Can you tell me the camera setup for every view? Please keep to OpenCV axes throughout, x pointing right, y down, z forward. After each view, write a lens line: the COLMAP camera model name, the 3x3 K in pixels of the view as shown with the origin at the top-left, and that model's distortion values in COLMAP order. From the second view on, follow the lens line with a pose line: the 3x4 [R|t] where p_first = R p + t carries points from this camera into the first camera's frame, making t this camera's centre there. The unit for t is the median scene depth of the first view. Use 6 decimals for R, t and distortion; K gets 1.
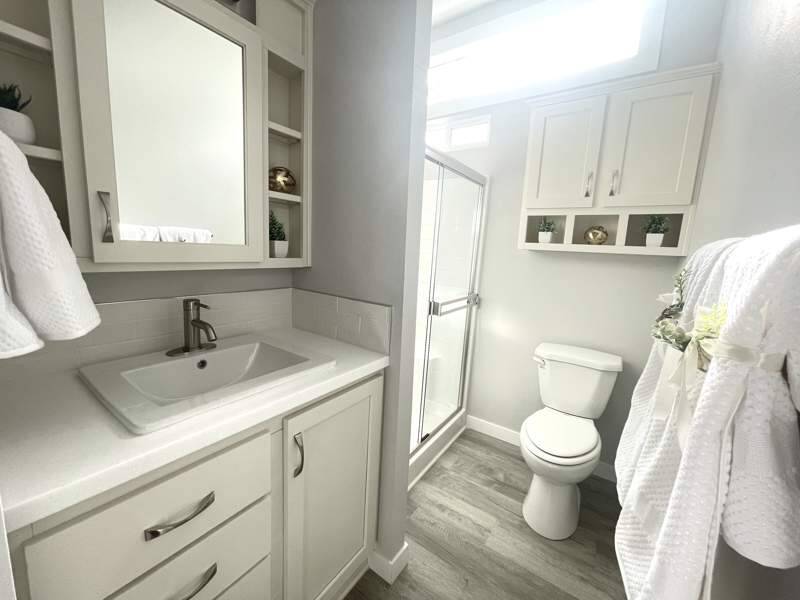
lens RADIAL K [[324.4, 0, 400.3], [0, 324.4, 296.9], [0, 0, 1]] dist [0.000646, -0.000453]
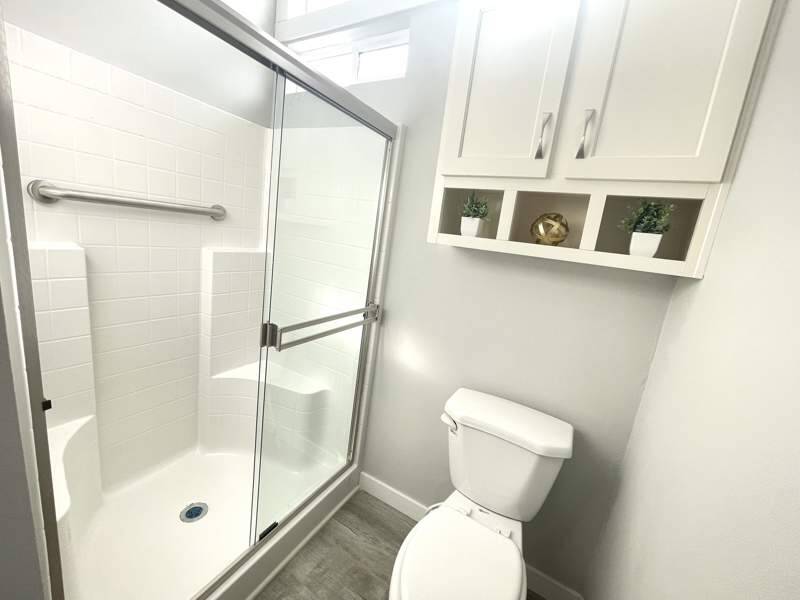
lens RADIAL K [[324.4, 0, 397.6], [0, 324.4, 298.2], [0, 0, 1]] dist [0.000646, -0.000453]
pose [[0.994124, 0.059846, 0.090197, 0.272487], [-0.063821, 0.997084, 0.041838, -0.068675], [-0.087430, -0.047349, 0.995045, 0.415248]]
